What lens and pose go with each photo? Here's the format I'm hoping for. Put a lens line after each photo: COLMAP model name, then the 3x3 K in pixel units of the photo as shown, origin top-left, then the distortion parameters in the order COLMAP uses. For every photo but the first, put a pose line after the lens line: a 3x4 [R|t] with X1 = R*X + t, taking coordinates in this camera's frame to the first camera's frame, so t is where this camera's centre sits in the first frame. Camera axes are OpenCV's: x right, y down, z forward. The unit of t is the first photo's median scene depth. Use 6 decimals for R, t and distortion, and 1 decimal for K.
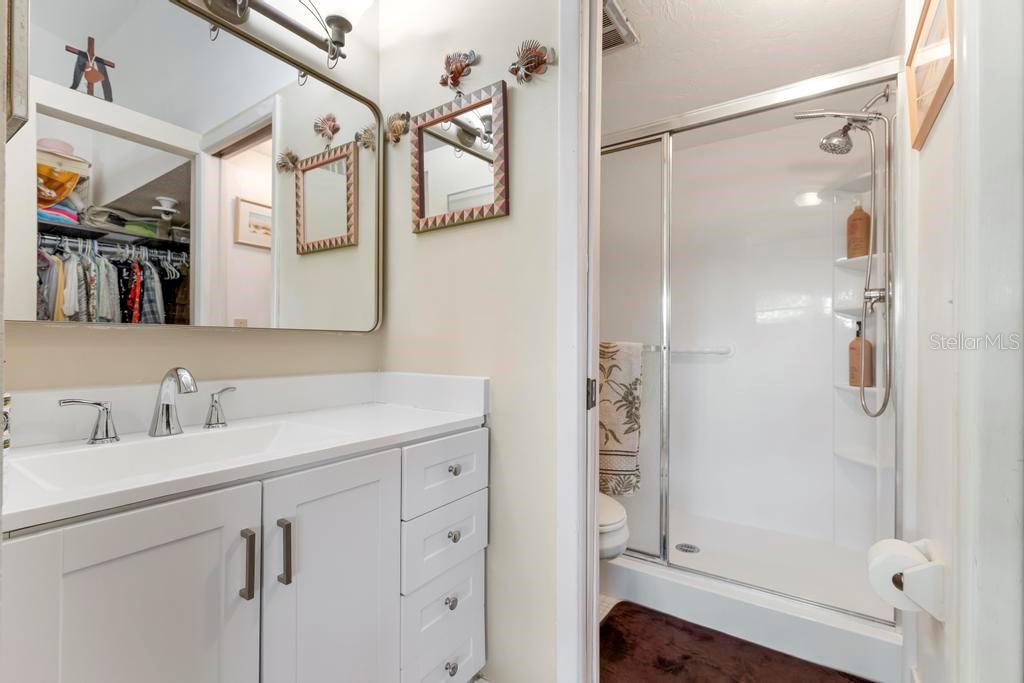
lens RADIAL K [[468.0, 0, 512.1], [0, 468.0, 339.3], [0, 0, 1]] dist [-0.018666, -0.000742]
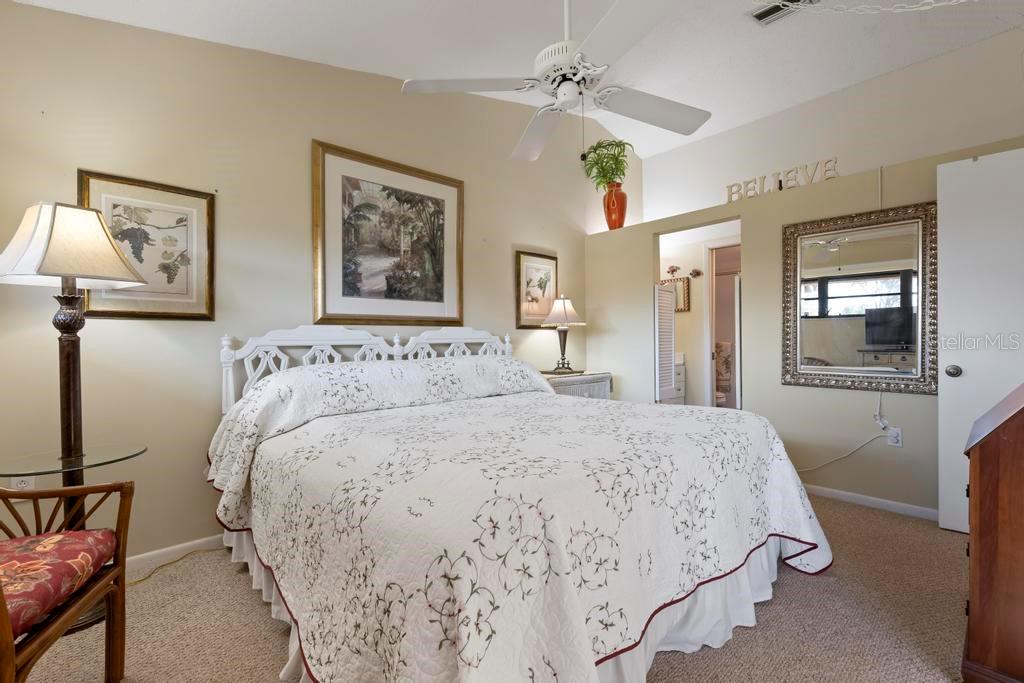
lens RADIAL K [[468.0, 0, 514.4], [0, 468.0, 335.1], [0, 0, 1]] dist [-0.018666, -0.000742]
pose [[0.973979, -0.015361, -0.226117, -0.506236], [0.015370, 0.999880, -0.001718, -0.074715], [0.226116, -0.001802, 0.974099, -2.847372]]
